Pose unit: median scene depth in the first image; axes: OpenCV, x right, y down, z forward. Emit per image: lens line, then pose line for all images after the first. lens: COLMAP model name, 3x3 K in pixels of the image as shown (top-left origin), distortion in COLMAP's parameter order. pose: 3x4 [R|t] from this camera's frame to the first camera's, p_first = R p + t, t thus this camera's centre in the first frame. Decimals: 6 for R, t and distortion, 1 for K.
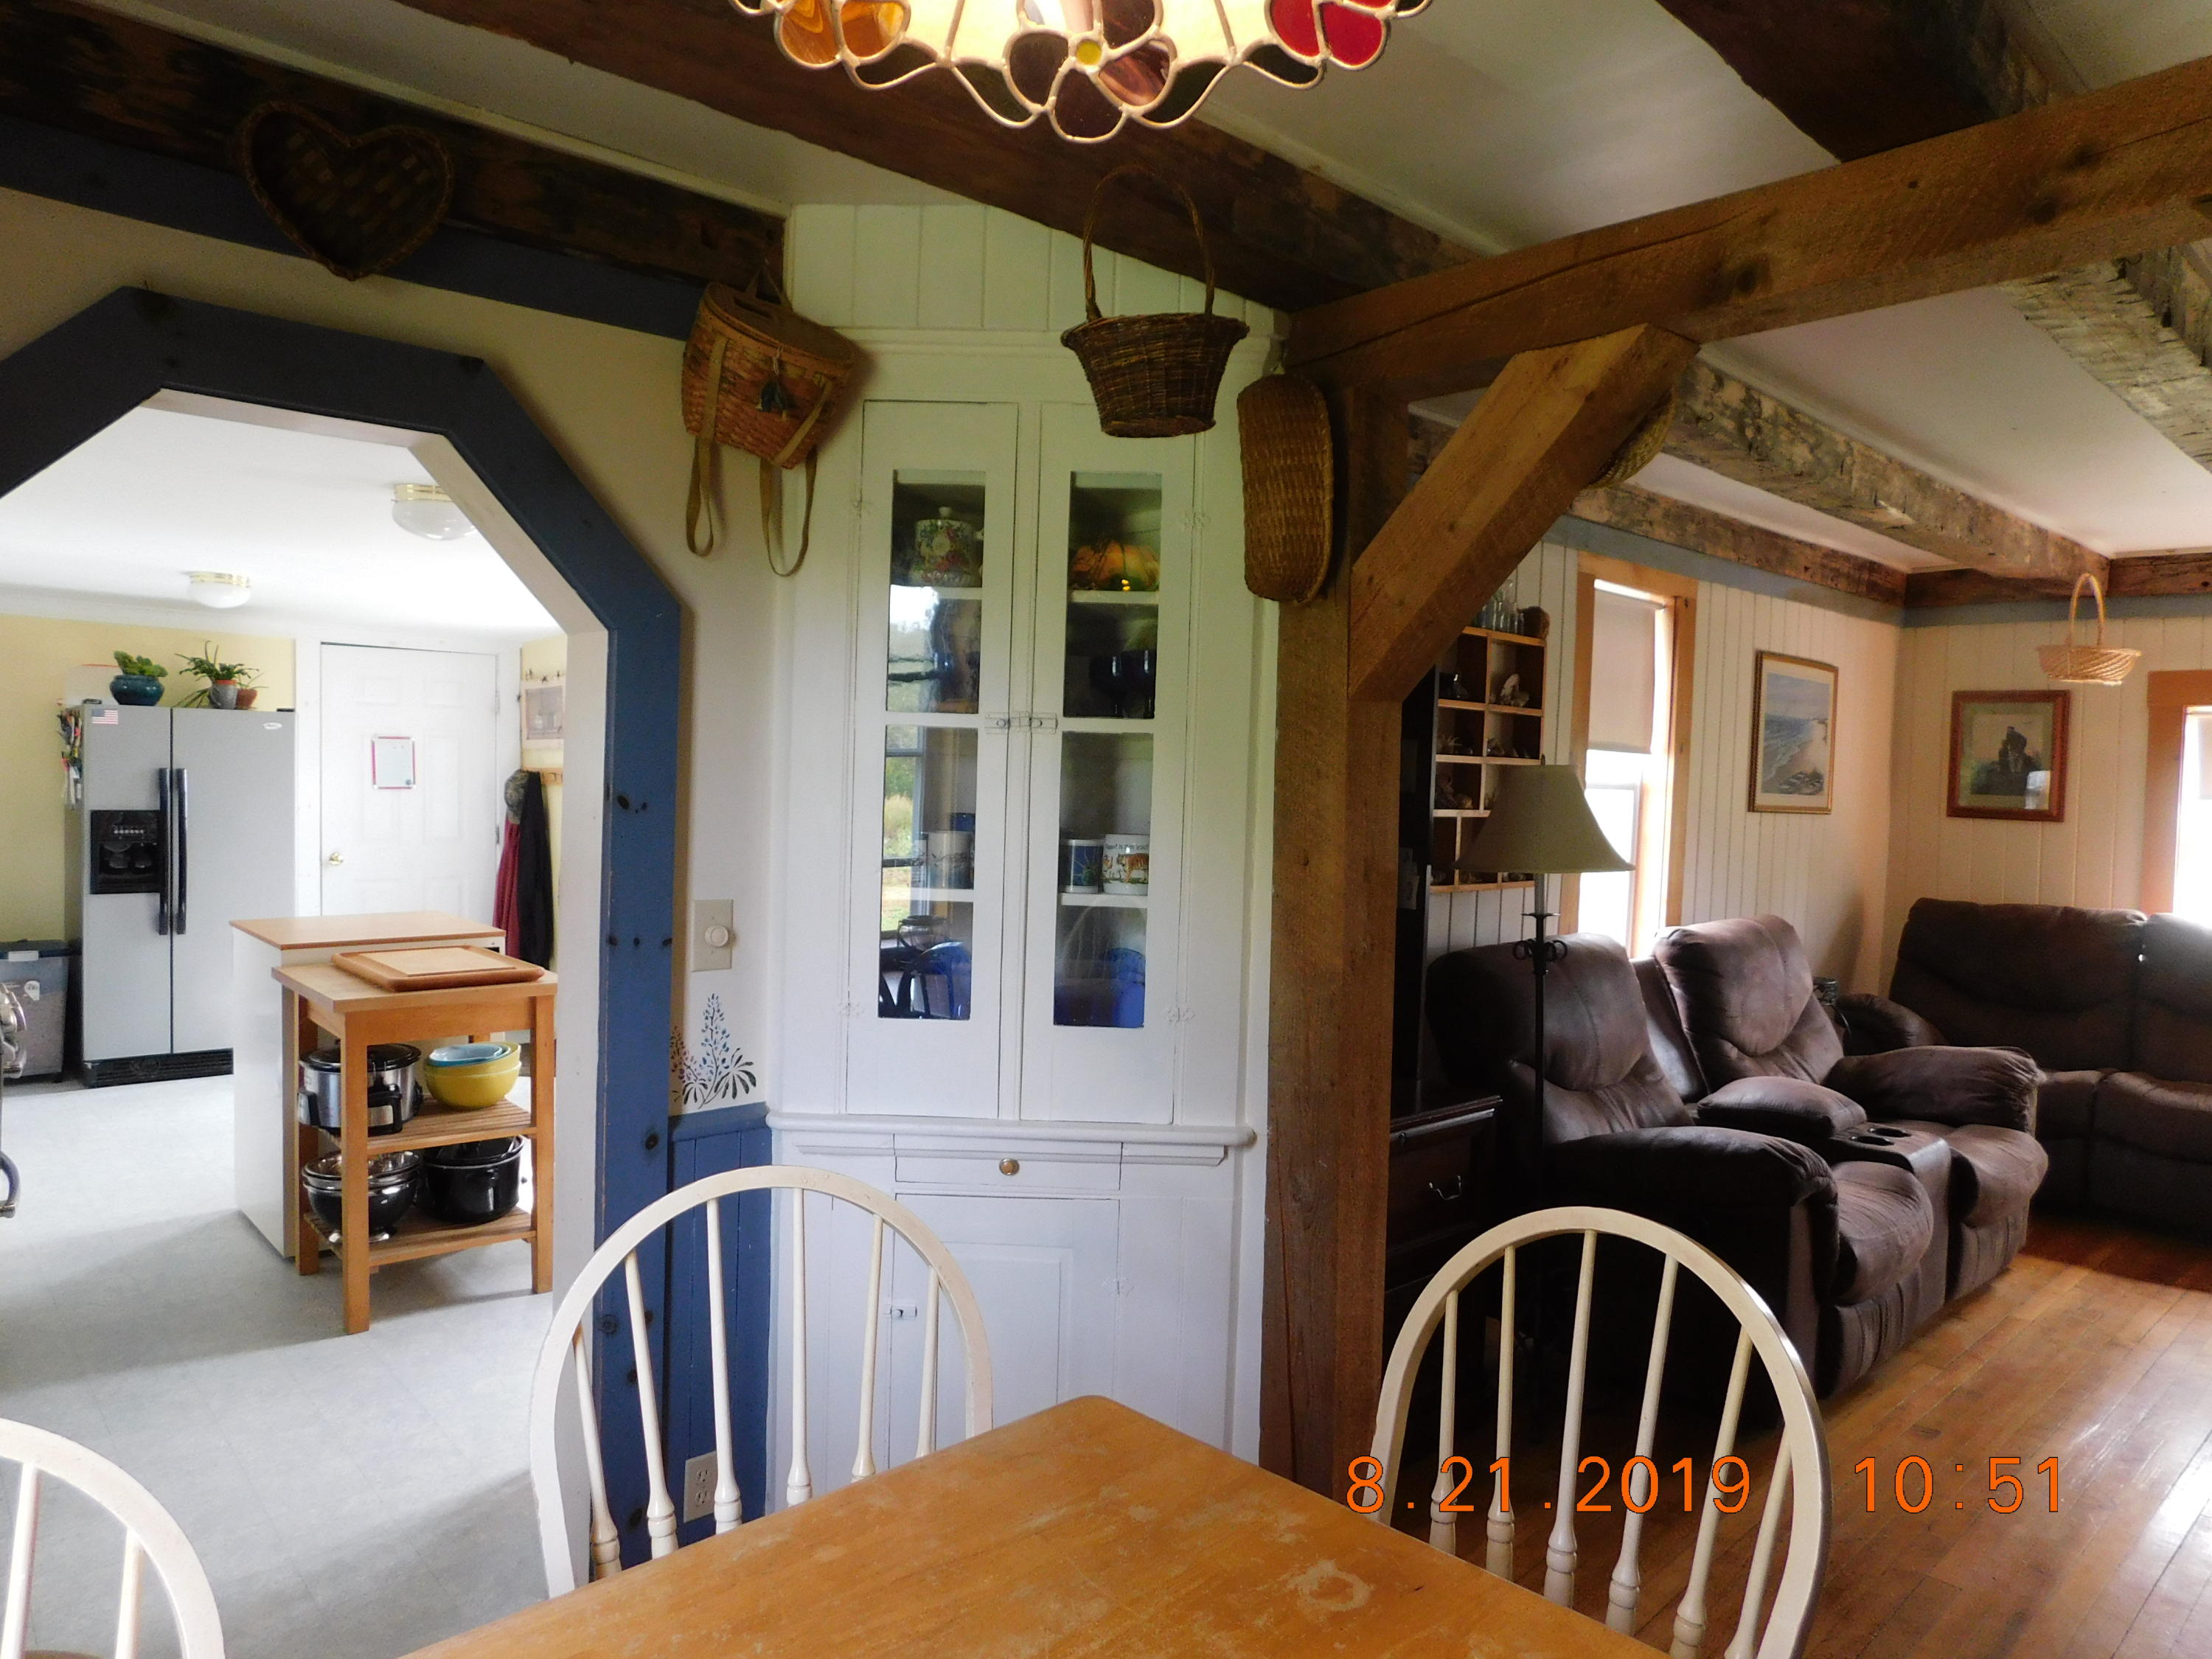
lens RADIAL K [[1458.9, 0, 1105.1], [0, 1458.9, 849.6], [0, 0, 1]] dist [0.001442, 0.000612]
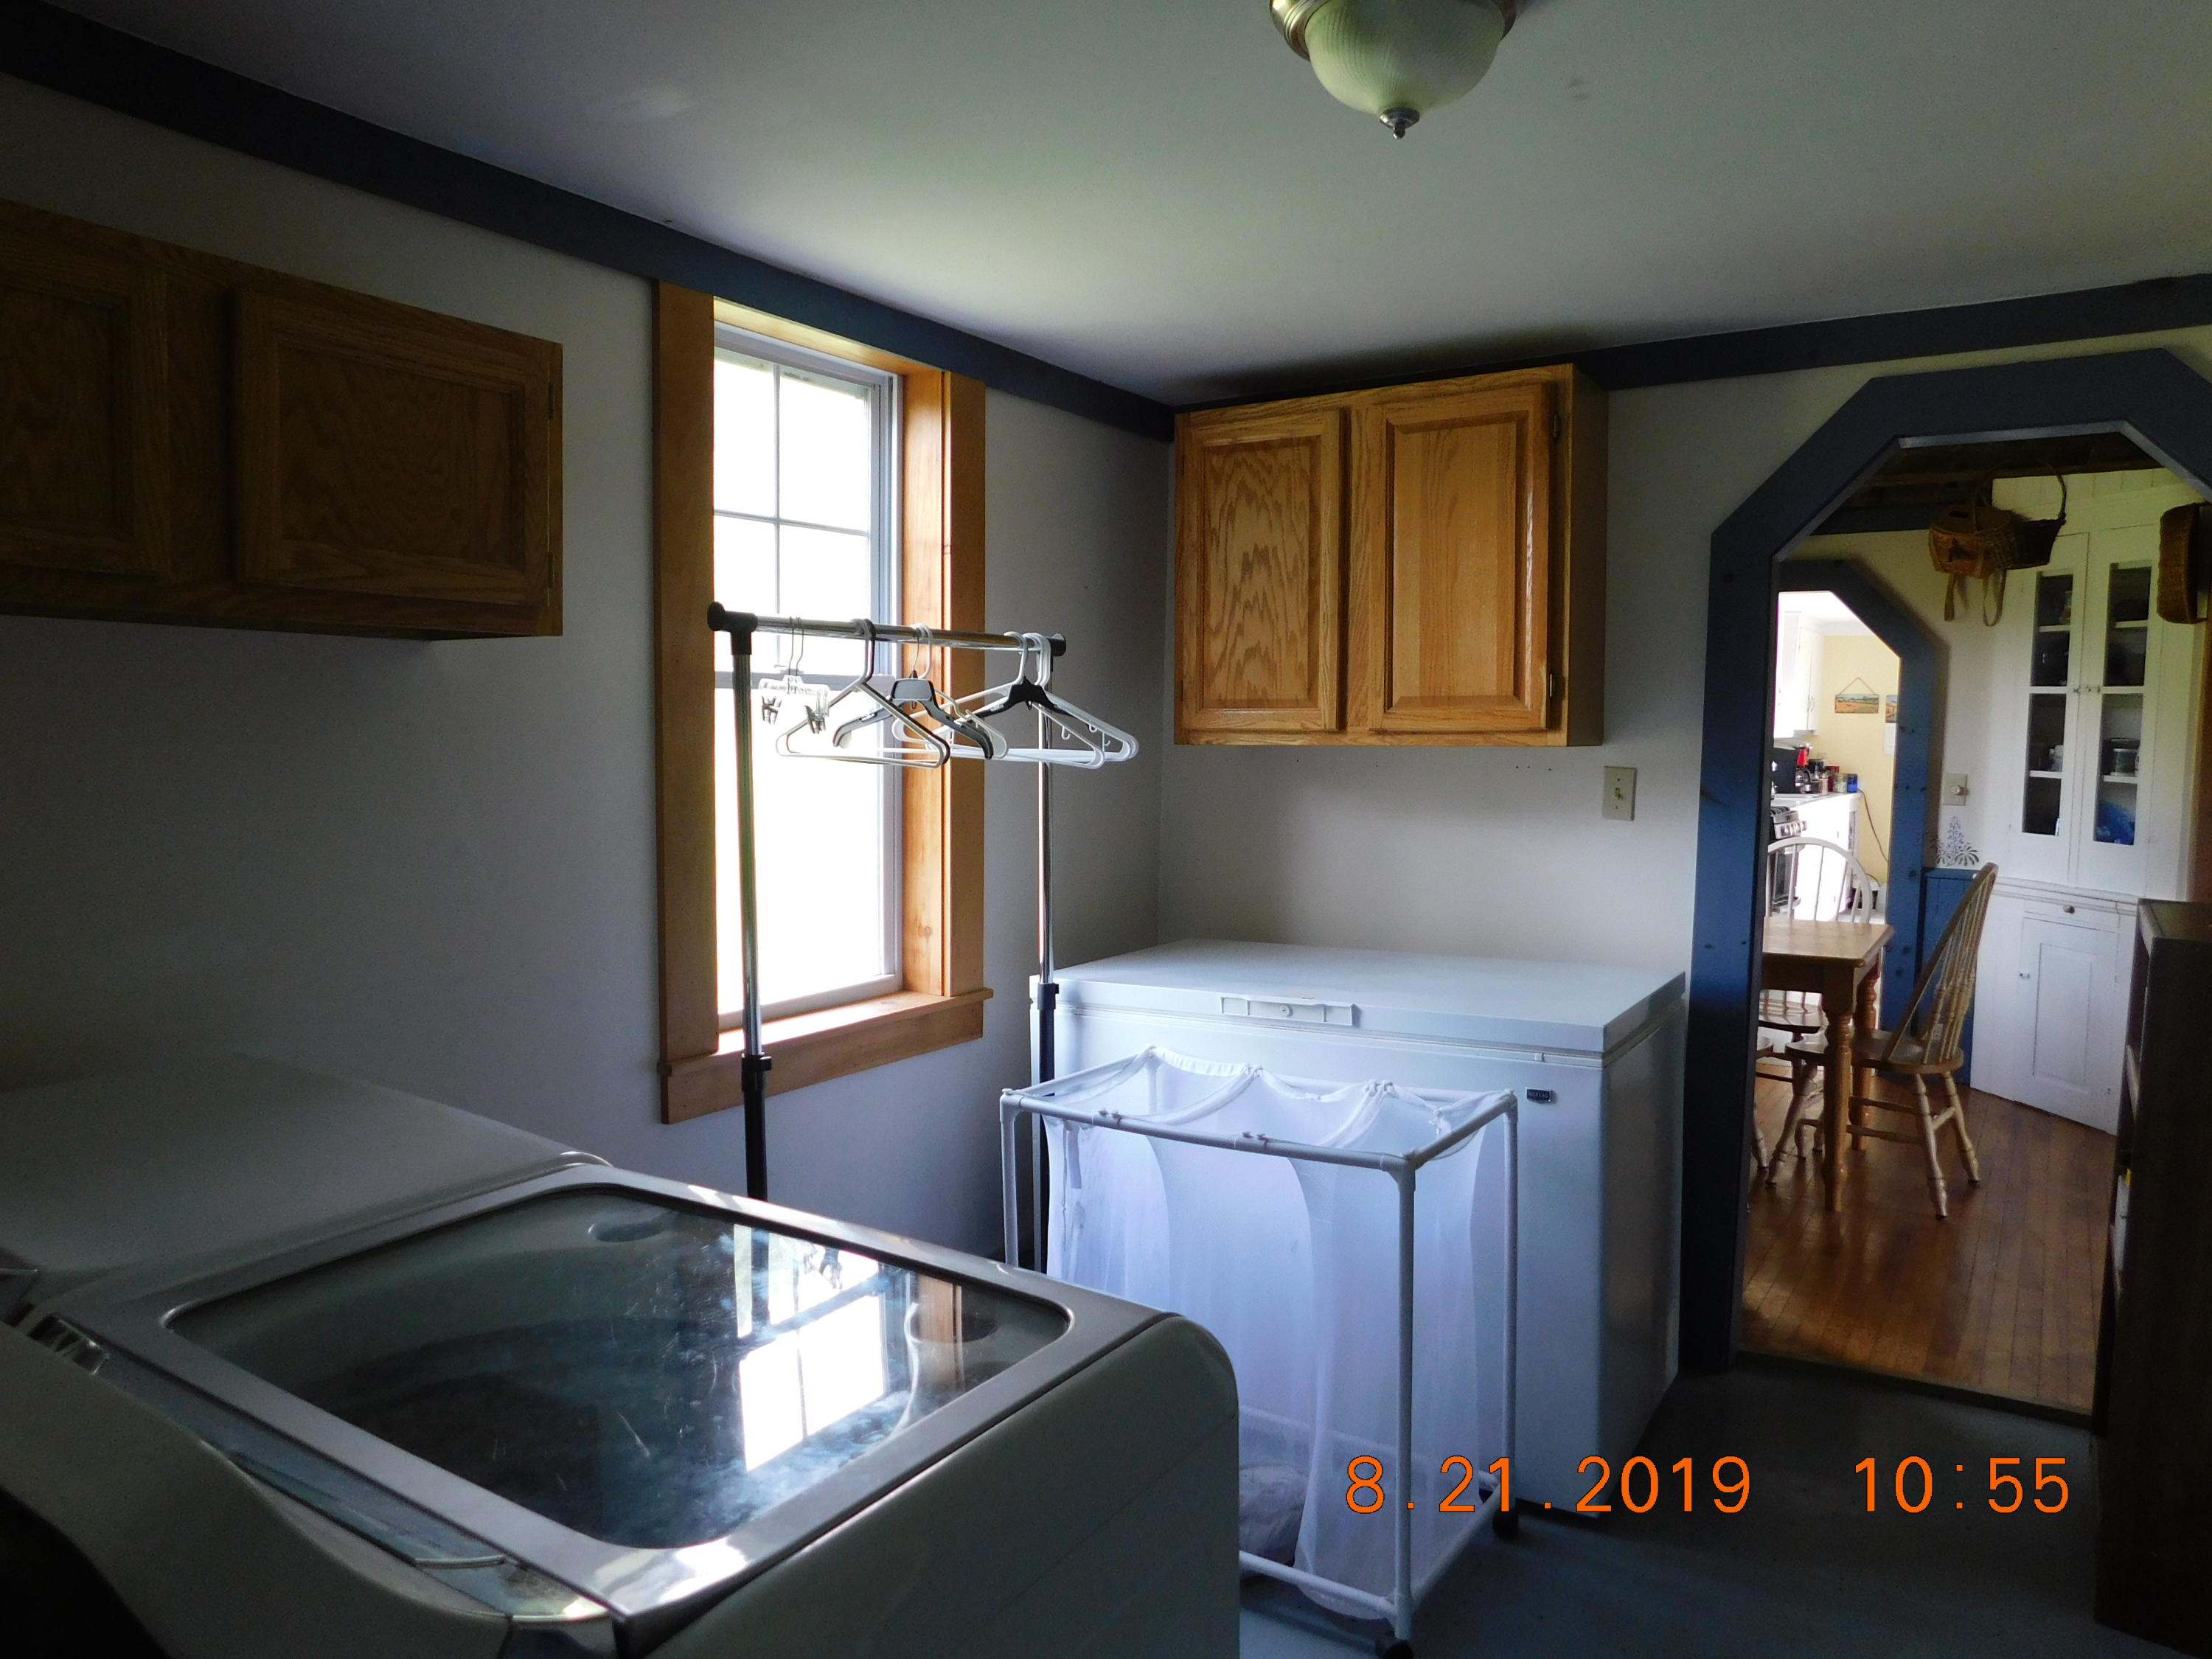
lens RADIAL K [[1458.9, 0, 1104.6], [0, 1458.9, 832.4], [0, 0, 1]] dist [0.001442, 0.000612]
pose [[0.233216, 0.061982, -0.970448, 1.601502], [-0.032304, 0.997910, 0.055973, 0.040496], [0.971888, 0.018295, 0.234731, -0.791517]]
